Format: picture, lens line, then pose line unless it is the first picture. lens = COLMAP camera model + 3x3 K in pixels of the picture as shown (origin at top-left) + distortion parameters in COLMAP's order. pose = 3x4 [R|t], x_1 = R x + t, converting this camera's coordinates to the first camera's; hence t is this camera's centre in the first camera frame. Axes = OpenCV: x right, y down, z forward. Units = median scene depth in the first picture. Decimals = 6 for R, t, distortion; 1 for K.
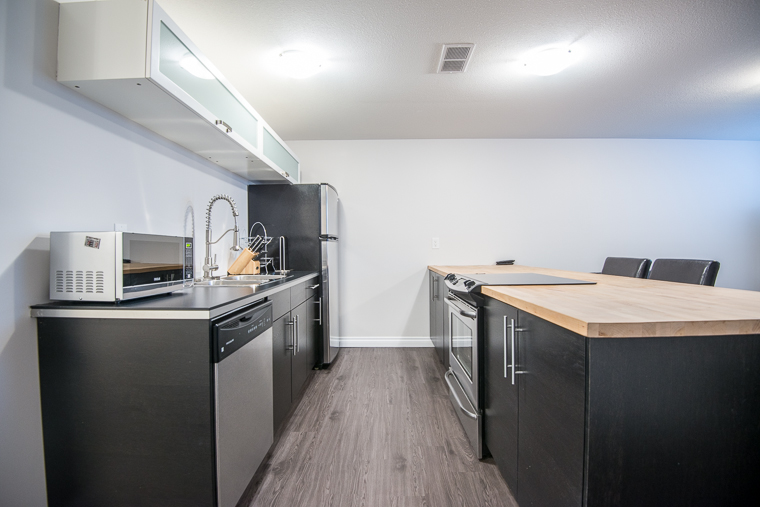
lens RADIAL K [[351.9, 0, 378.5], [0, 351.9, 251.7], [0, 0, 1]] dist [-0.002412, -0.025427]
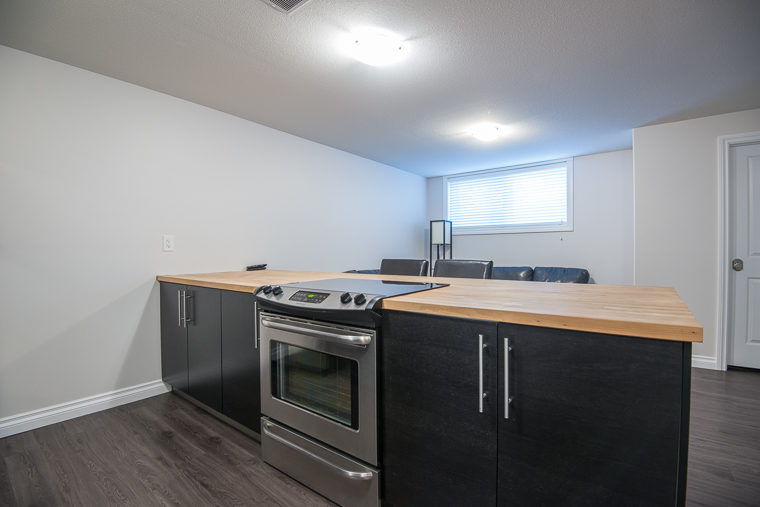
lens RADIAL K [[351.9, 0, 378.5], [0, 351.9, 251.7], [0, 0, 1]] dist [-0.002412, -0.025427]
pose [[0.599242, -0.000230, 0.800568, -0.206175], [0.006796, 0.999965, -0.004799, -0.001343], [-0.800539, 0.008317, 0.599223, 0.352161]]
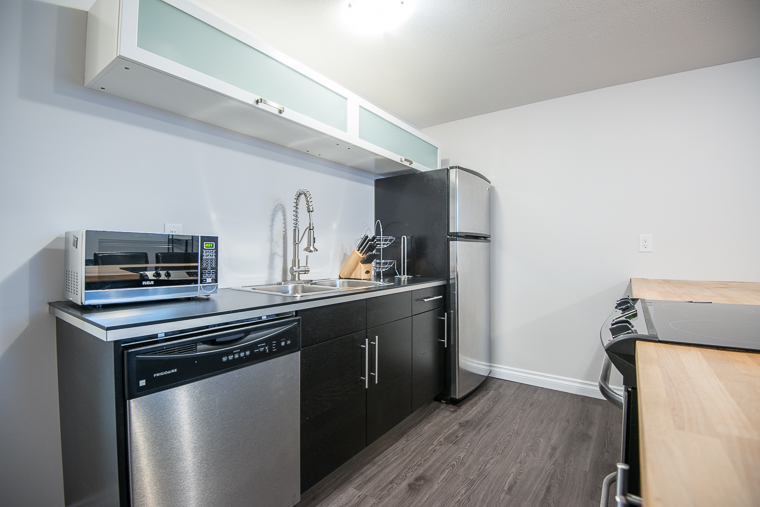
lens RADIAL K [[351.9, 0, 378.5], [0, 351.9, 251.7], [0, 0, 1]] dist [-0.002412, -0.025427]
pose [[0.821097, 0.008528, -0.570725, 0.178573], [-0.011525, 0.999932, -0.001640, -0.003114], [0.570672, 0.007925, 0.821140, 0.304647]]
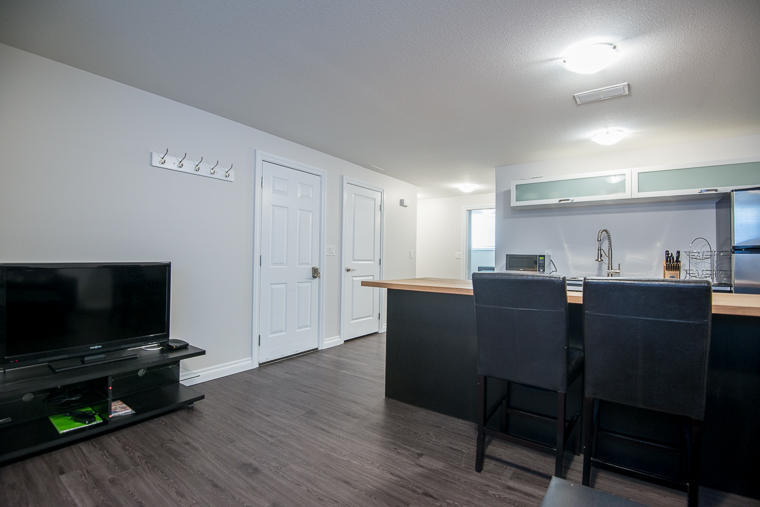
lens RADIAL K [[351.9, 0, 378.5], [0, 351.9, 251.7], [0, 0, 1]] dist [-0.002412, -0.025427]
pose [[-0.579701, -0.017458, -0.814642, 1.261279], [-0.016600, 0.999816, -0.009614, -0.012000], [0.814660, 0.007950, -0.579884, 0.878130]]
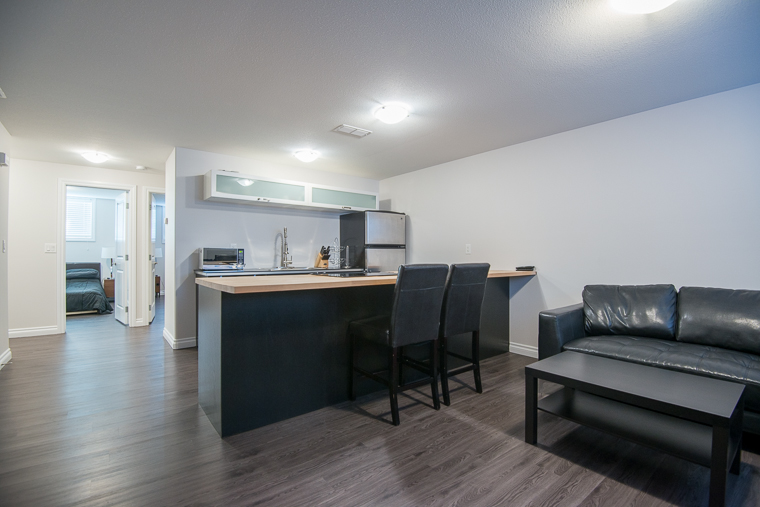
lens RADIAL K [[351.9, 0, 378.5], [0, 351.9, 251.7], [0, 0, 1]] dist [-0.002412, -0.025427]
pose [[0.624673, -0.000002, -0.780886, 1.220621], [-0.010479, 0.999910, -0.008385, -0.004511], [0.780816, 0.013421, 0.624617, 0.107830]]
